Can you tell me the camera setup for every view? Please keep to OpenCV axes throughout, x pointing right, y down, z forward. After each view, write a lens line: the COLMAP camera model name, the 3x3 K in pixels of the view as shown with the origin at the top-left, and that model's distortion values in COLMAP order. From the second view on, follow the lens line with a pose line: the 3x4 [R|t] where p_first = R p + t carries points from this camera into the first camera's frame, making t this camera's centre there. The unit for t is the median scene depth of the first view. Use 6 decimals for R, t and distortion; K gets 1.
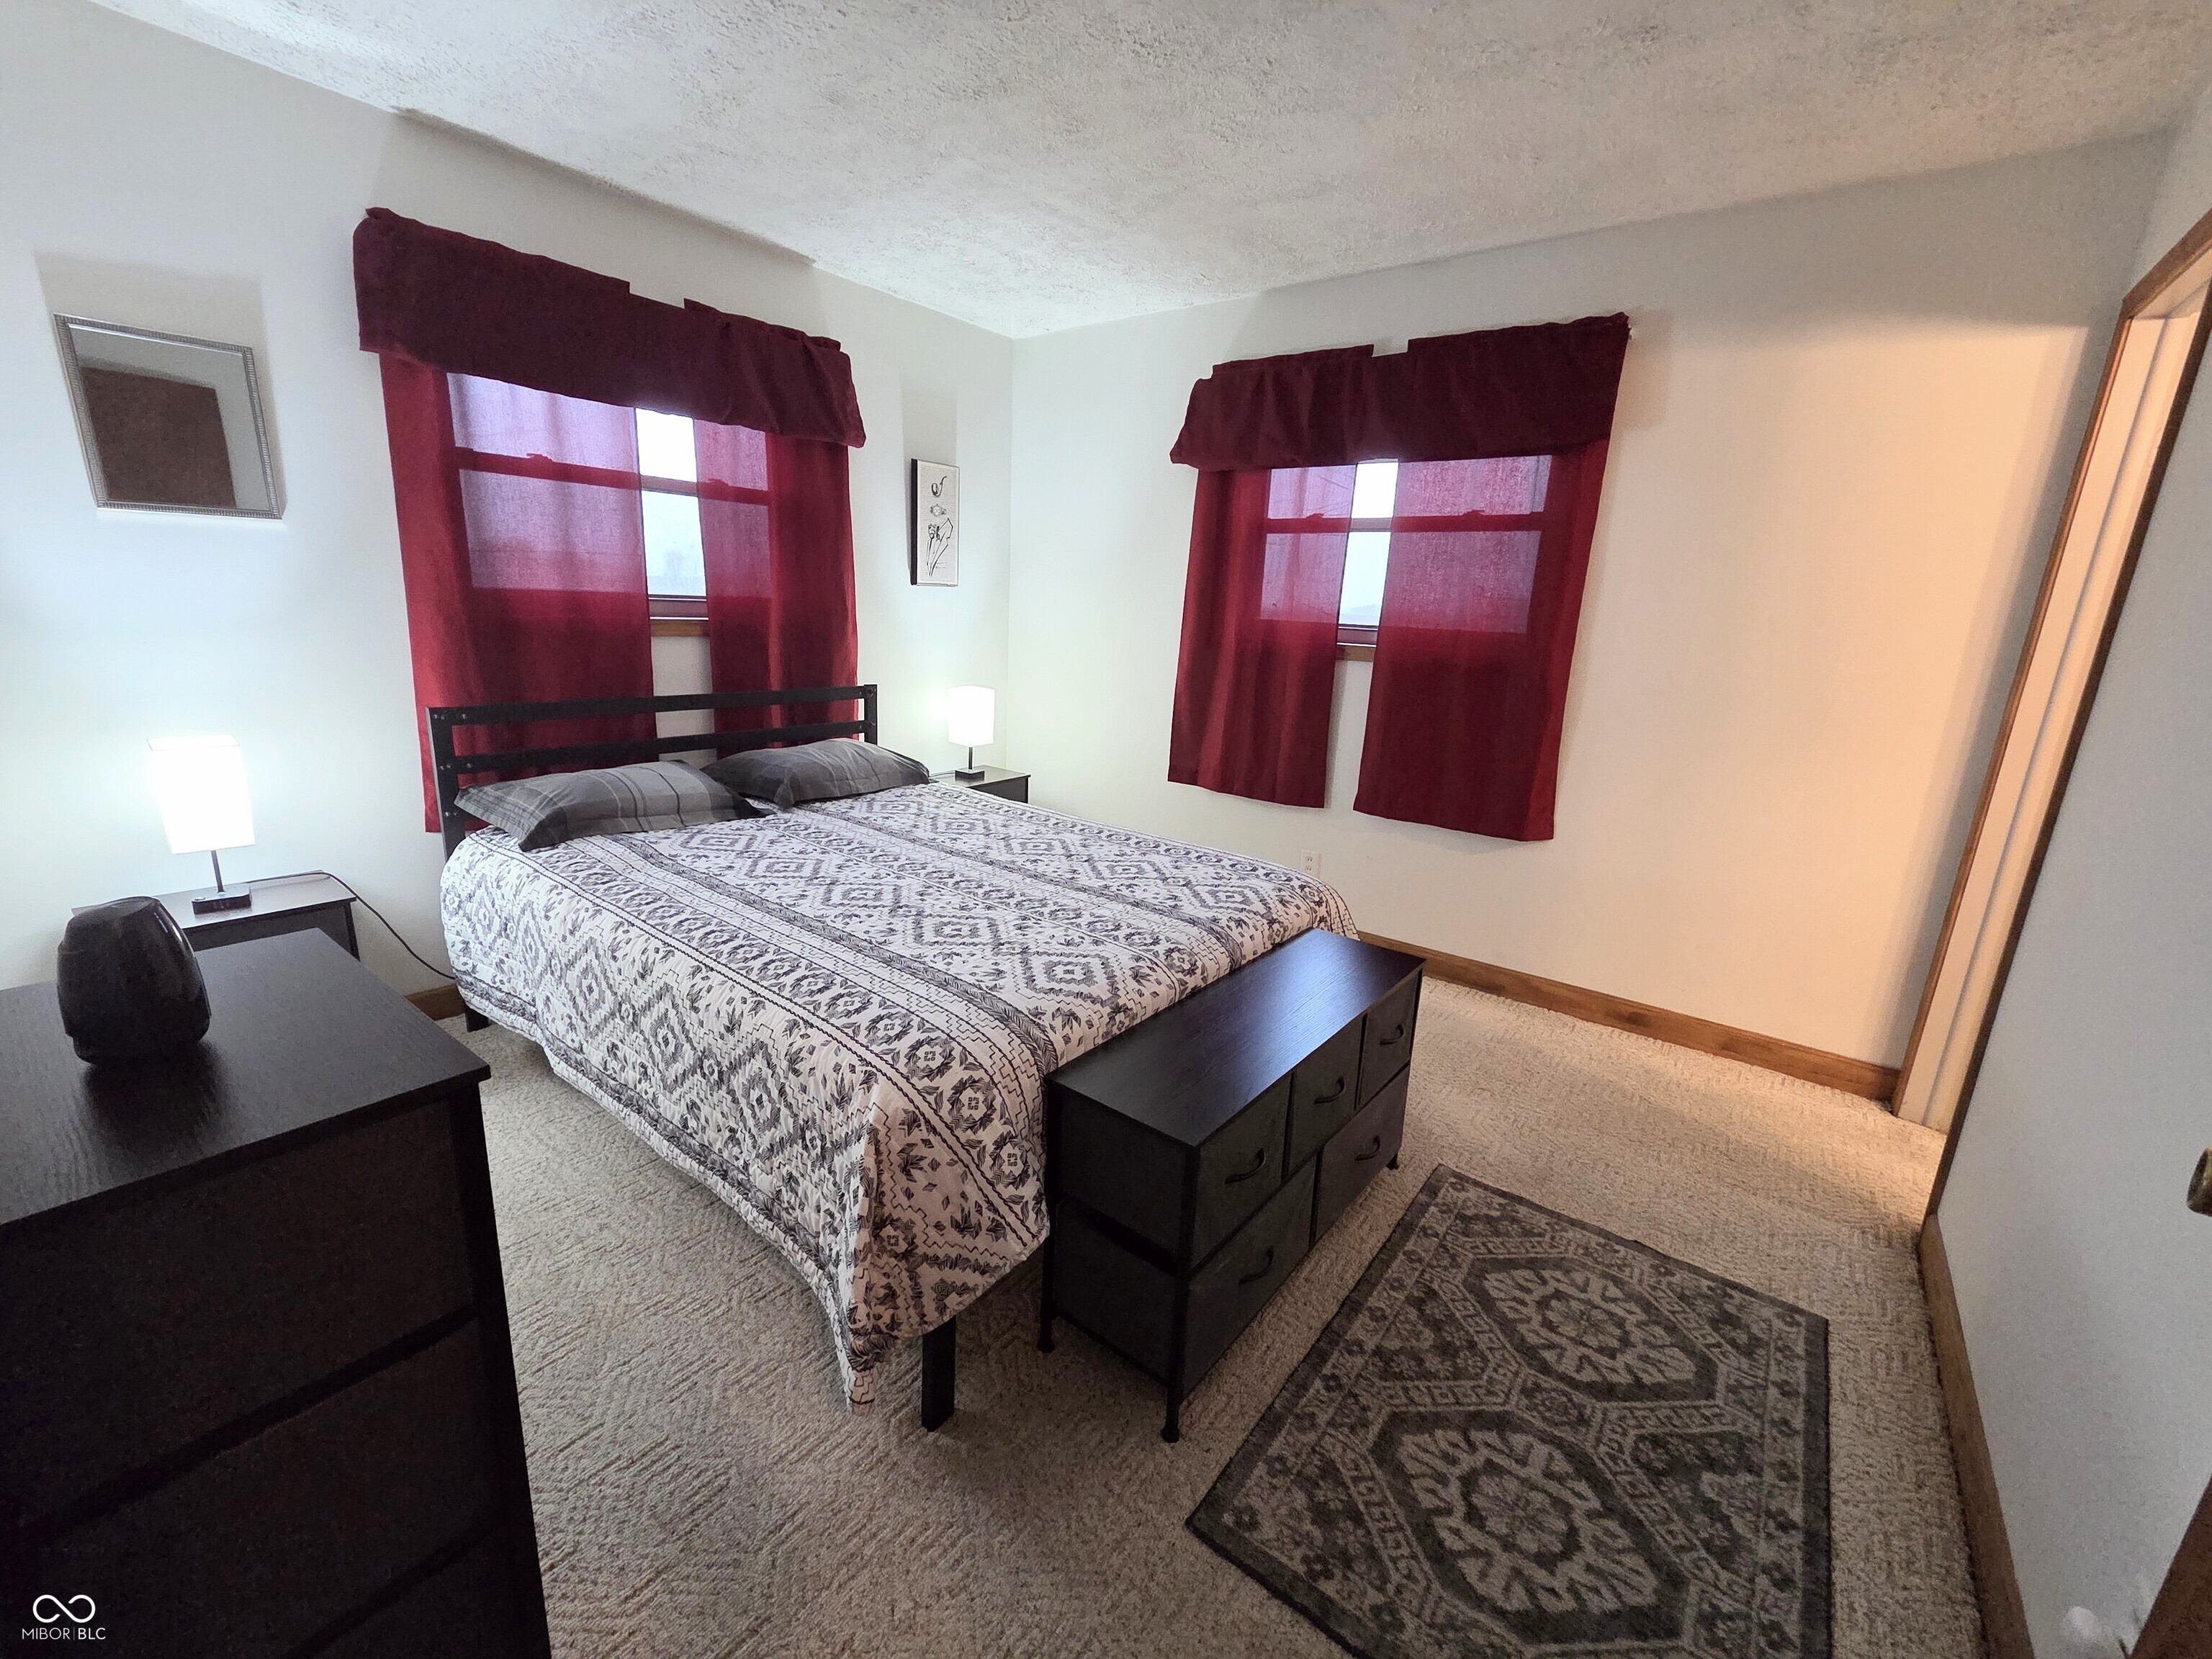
lens RADIAL K [[910.8, 0, 1096.7], [0, 910.8, 826.5], [0, 0, 1]] dist [0.000188, -0.000691]
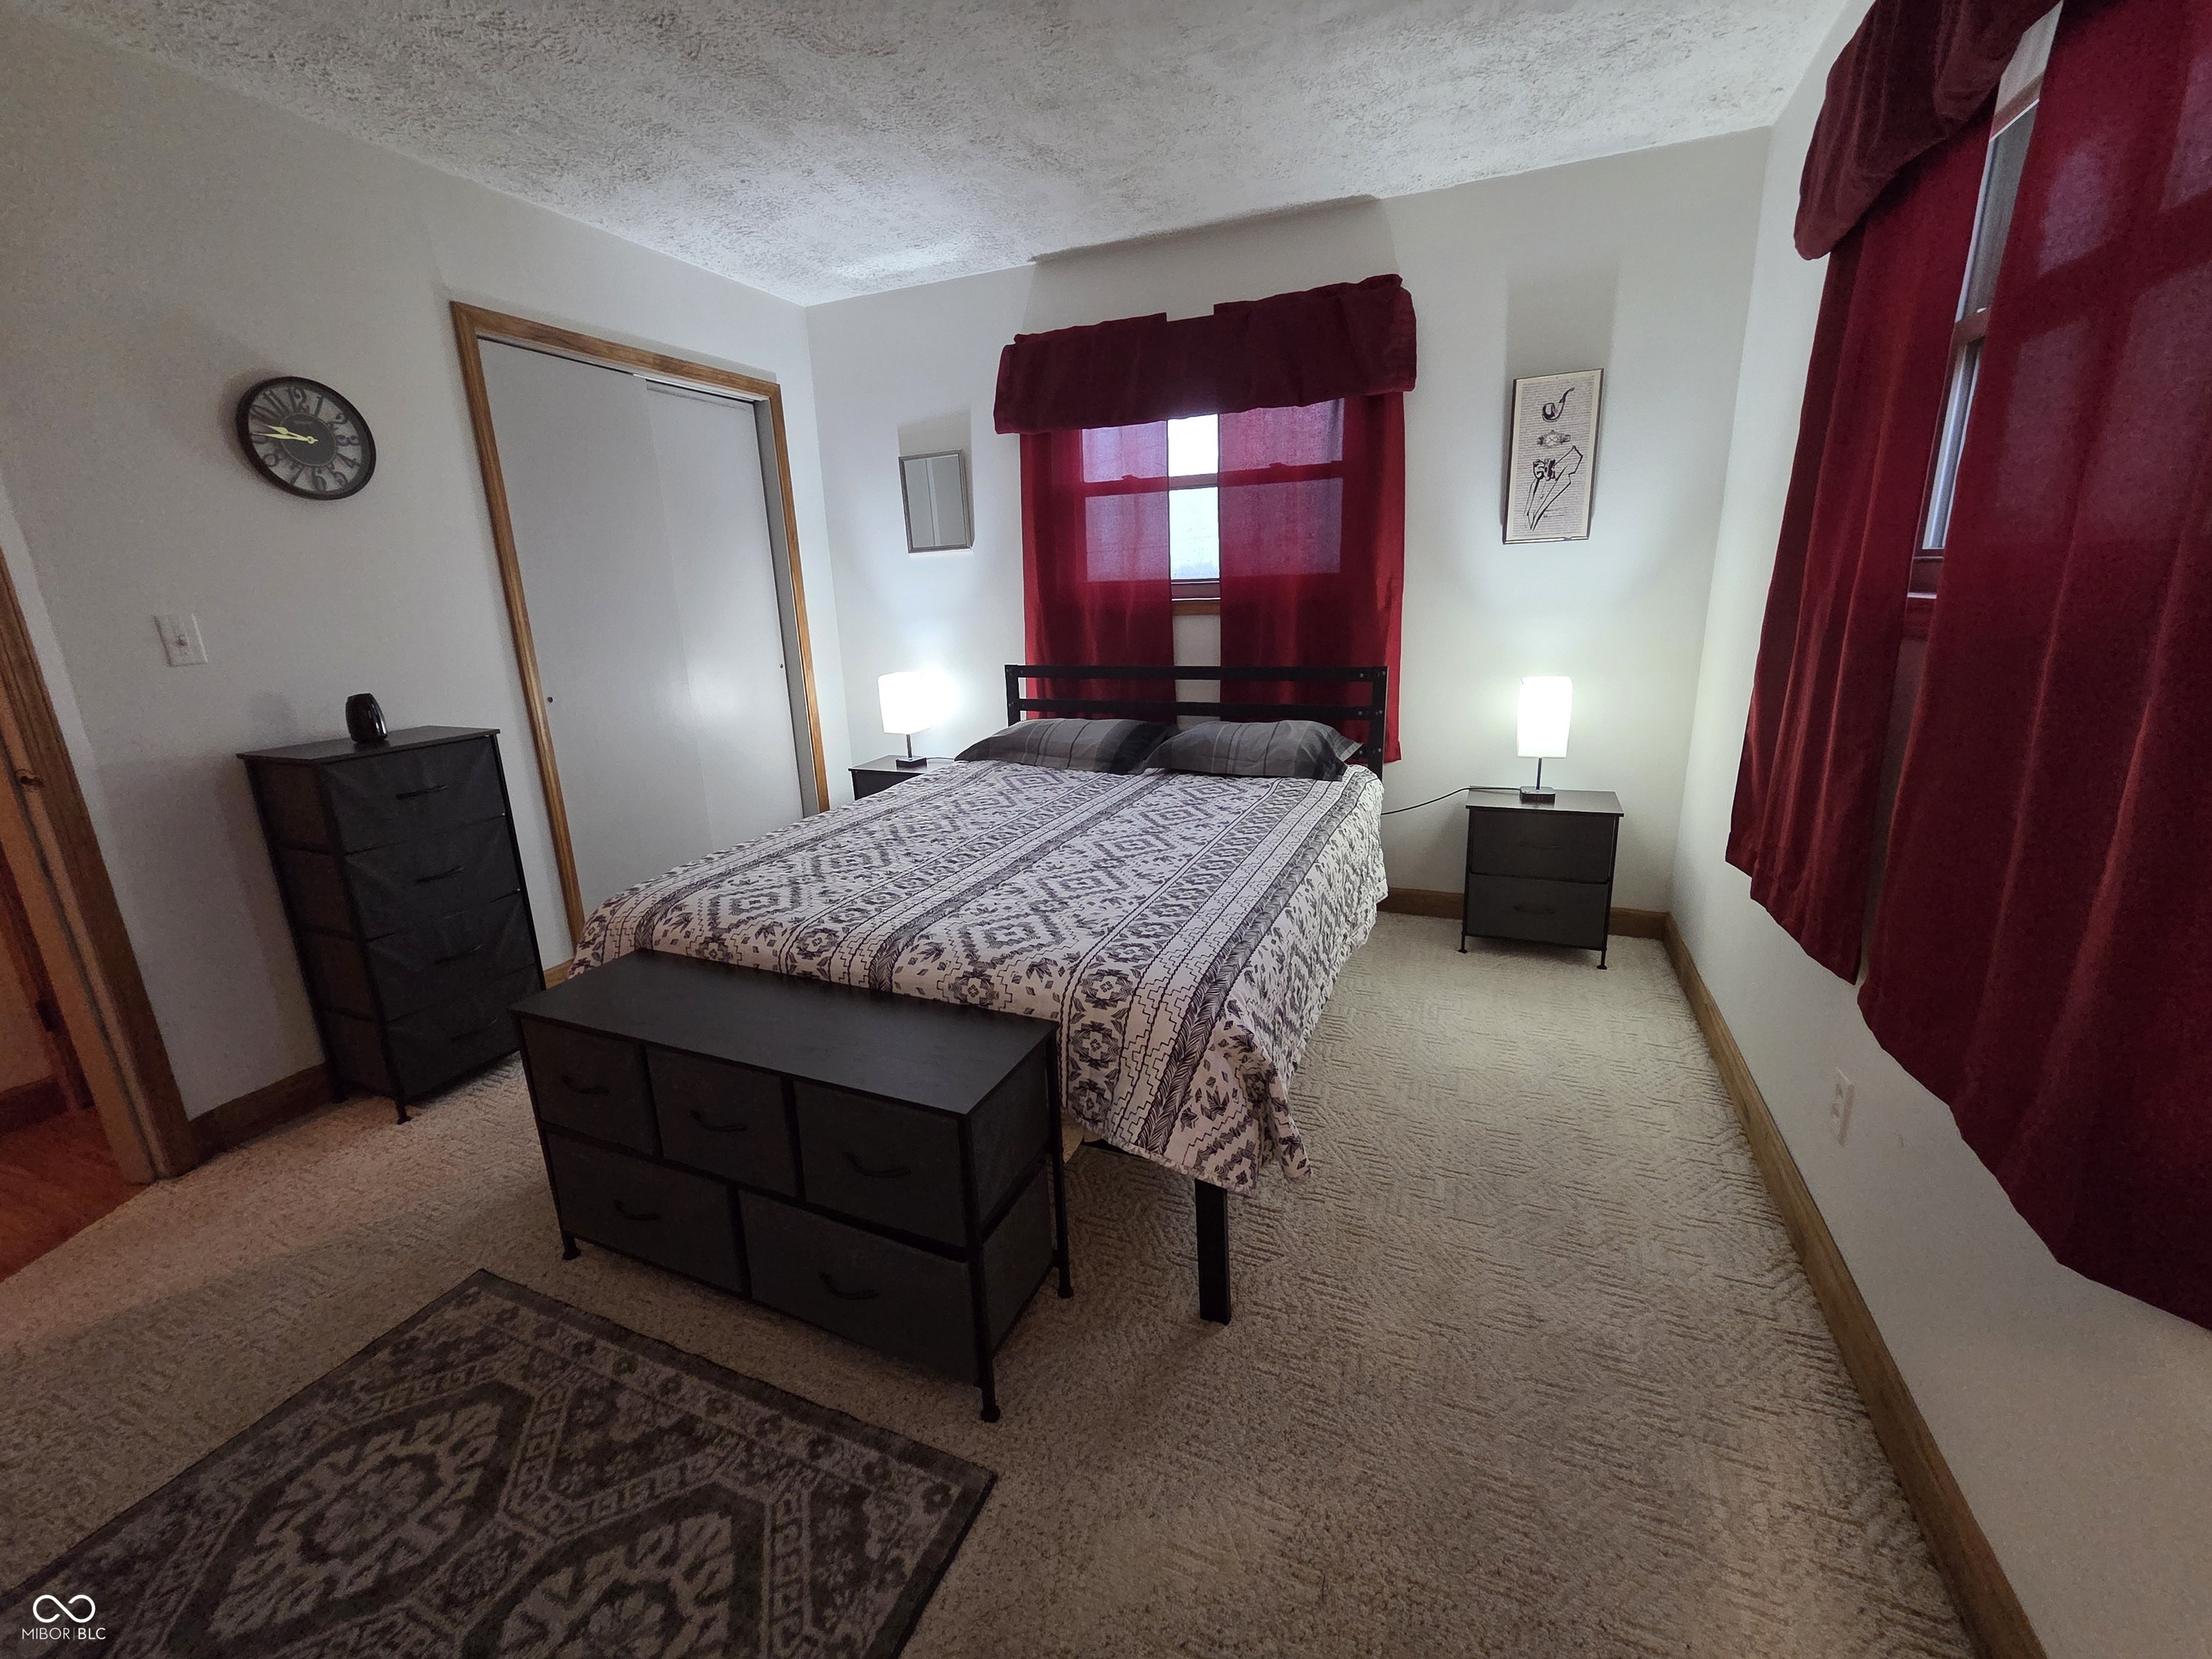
lens RADIAL K [[910.8, 0, 1096.7], [0, 910.8, 826.5], [0, 0, 1]] dist [0.000188, -0.000691]
pose [[0.247685, 0.199524, -0.948073, 1.014634], [-0.190788, 0.969448, 0.154179, -0.167599], [0.949870, 0.142693, 0.278184, 0.969970]]
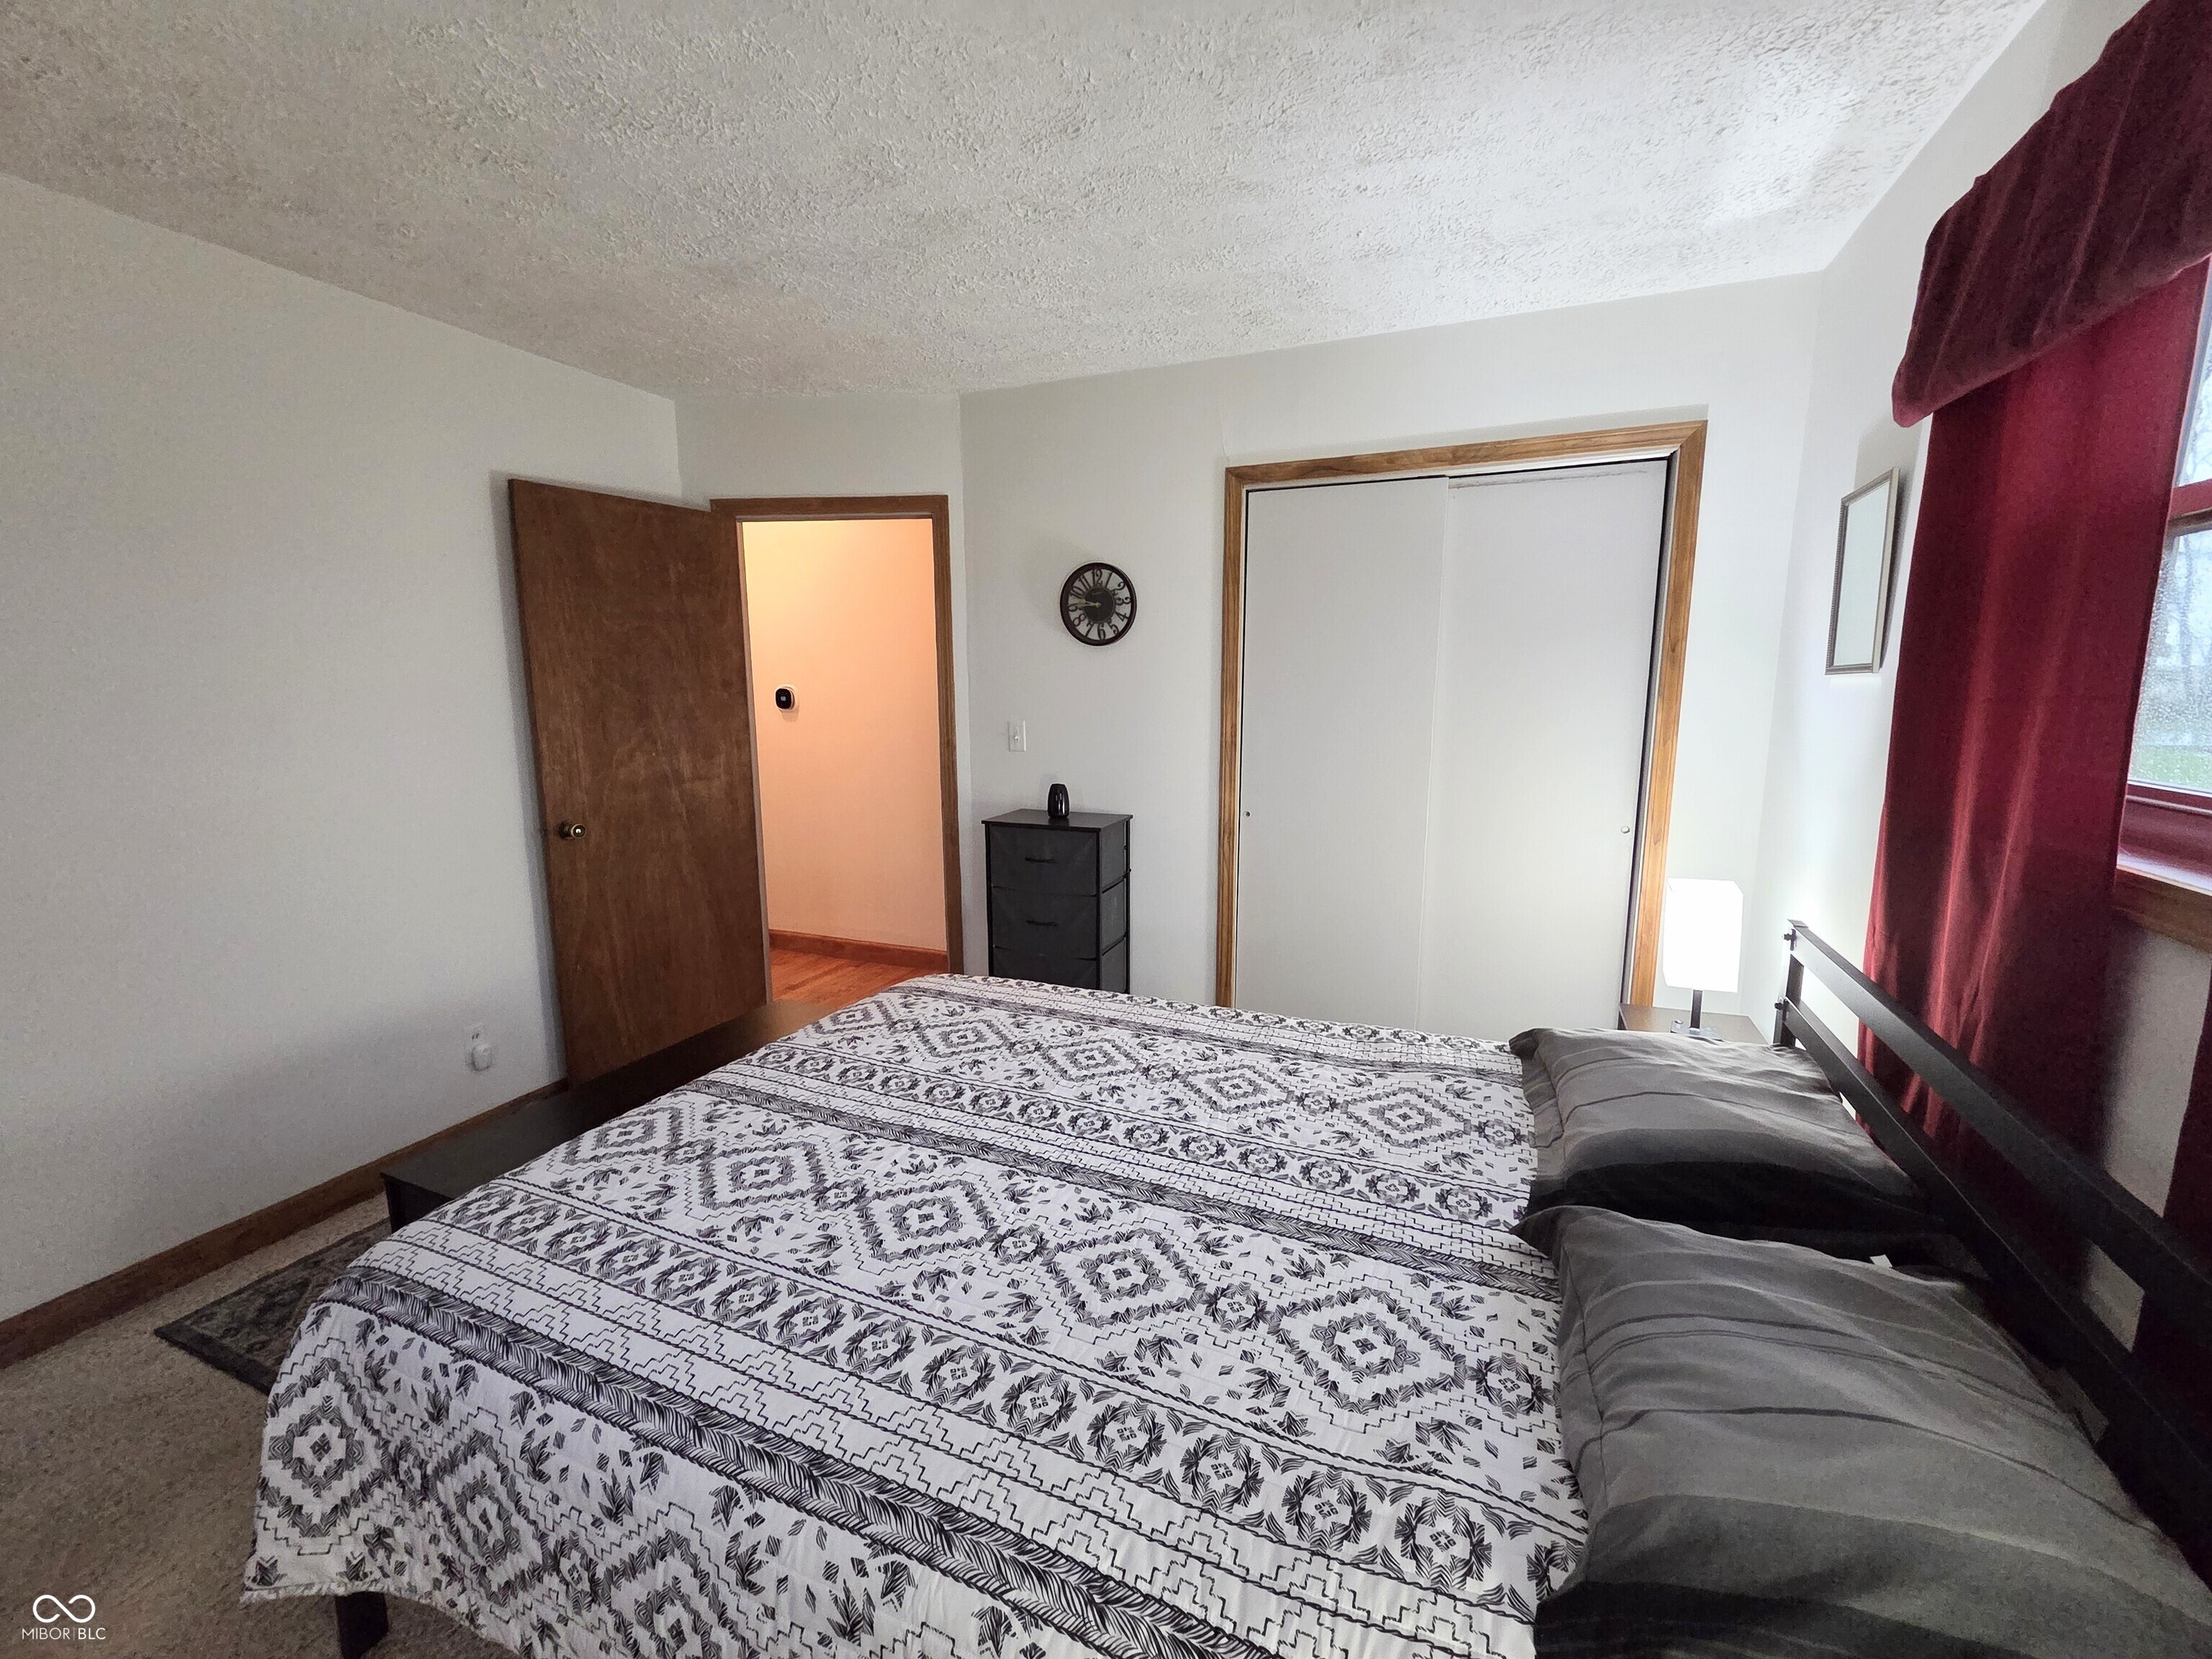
lens RADIAL K [[910.8, 0, 1096.7], [0, 910.8, 826.5], [0, 0, 1]] dist [0.000188, -0.000691]
pose [[-0.967996, -0.000402, -0.250963, -0.039787], [-0.097174, 0.922594, 0.373334, -0.521363], [0.231387, 0.385773, -0.893106, 1.885586]]
